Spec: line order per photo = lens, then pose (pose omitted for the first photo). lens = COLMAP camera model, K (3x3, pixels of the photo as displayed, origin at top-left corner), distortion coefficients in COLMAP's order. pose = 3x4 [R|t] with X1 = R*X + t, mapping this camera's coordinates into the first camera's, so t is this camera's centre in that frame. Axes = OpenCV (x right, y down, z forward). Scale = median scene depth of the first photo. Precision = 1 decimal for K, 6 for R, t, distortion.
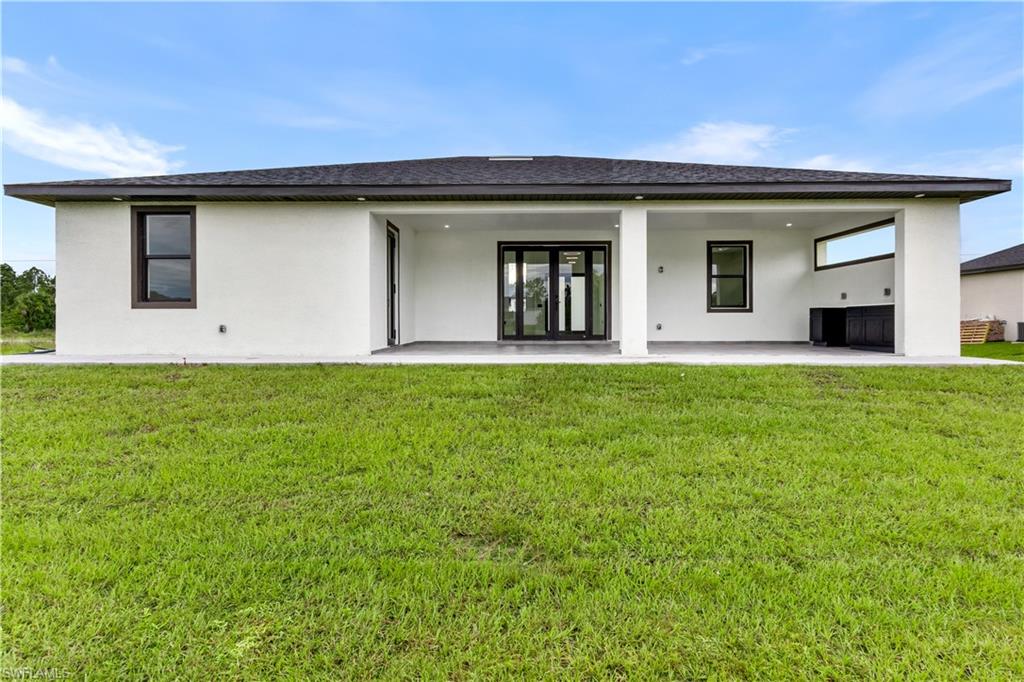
lens RADIAL K [[477.2, 0, 513.5], [0, 477.2, 326.2], [0, 0, 1]] dist [0.001792, 0.000070]
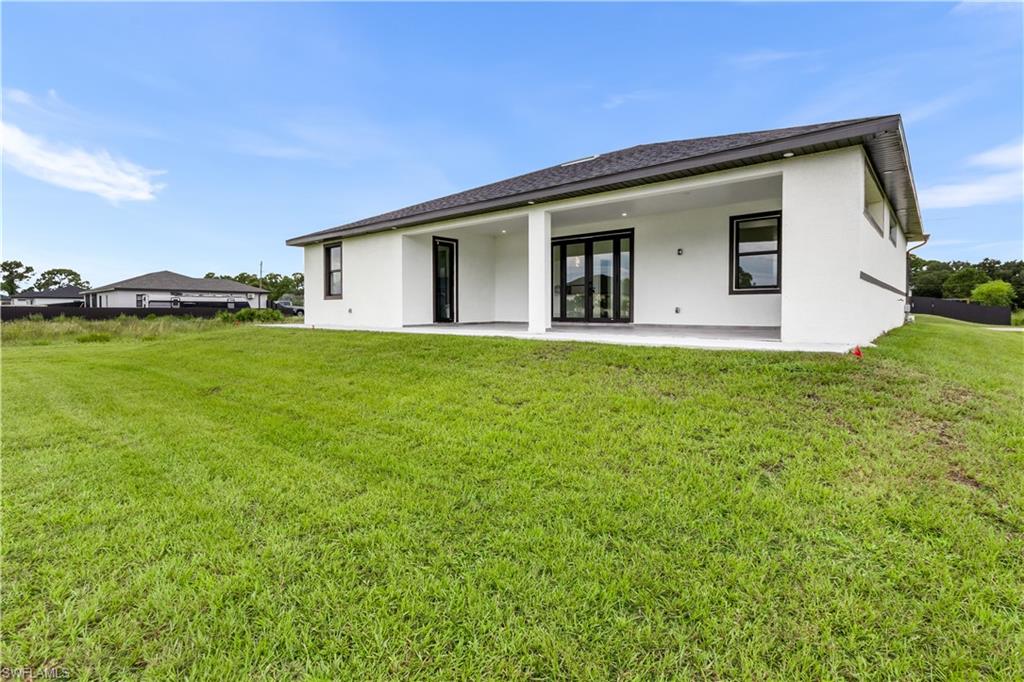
lens RADIAL K [[483.2, 0, 510.2], [0, 483.2, 337.9], [0, 0, 1]] dist [0.025560, -0.000336]
pose [[0.766149, 0.036381, -0.641632, 0.964171], [-0.002999, 0.998588, 0.053040, 0.008462], [0.642656, -0.038712, 0.765177, 0.005109]]
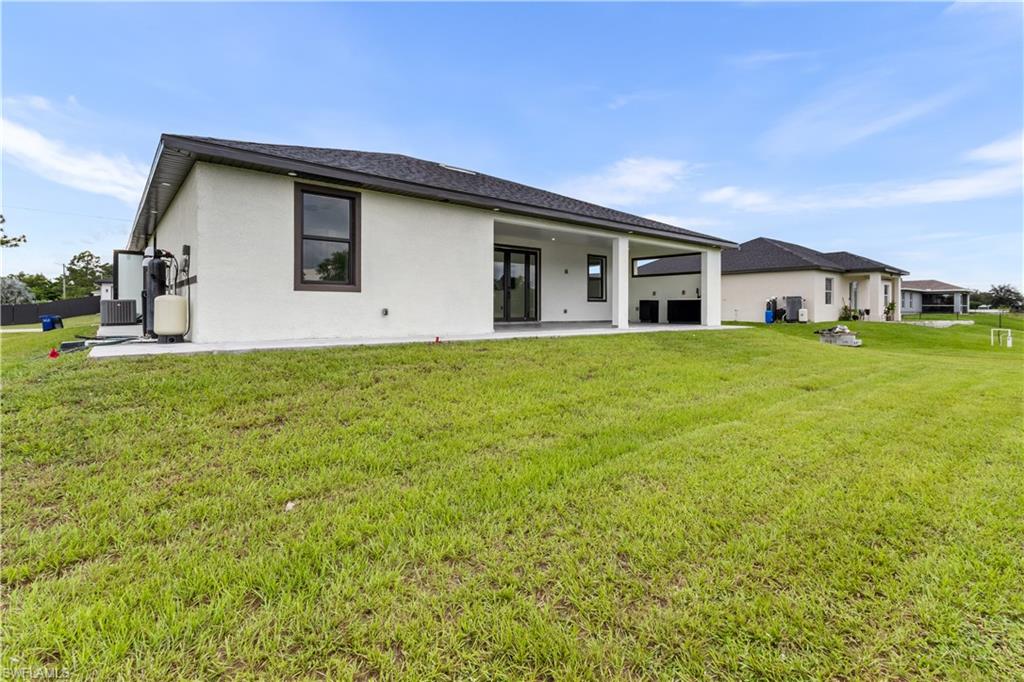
lens RADIAL K [[477.2, 0, 513.5], [0, 477.2, 326.2], [0, 0, 1]] dist [0.001792, 0.000070]
pose [[0.764490, -0.019545, 0.644339, -1.046336], [0.000561, 0.999560, 0.029654, 0.005777], [-0.644635, -0.022308, 0.764165, -0.006834]]
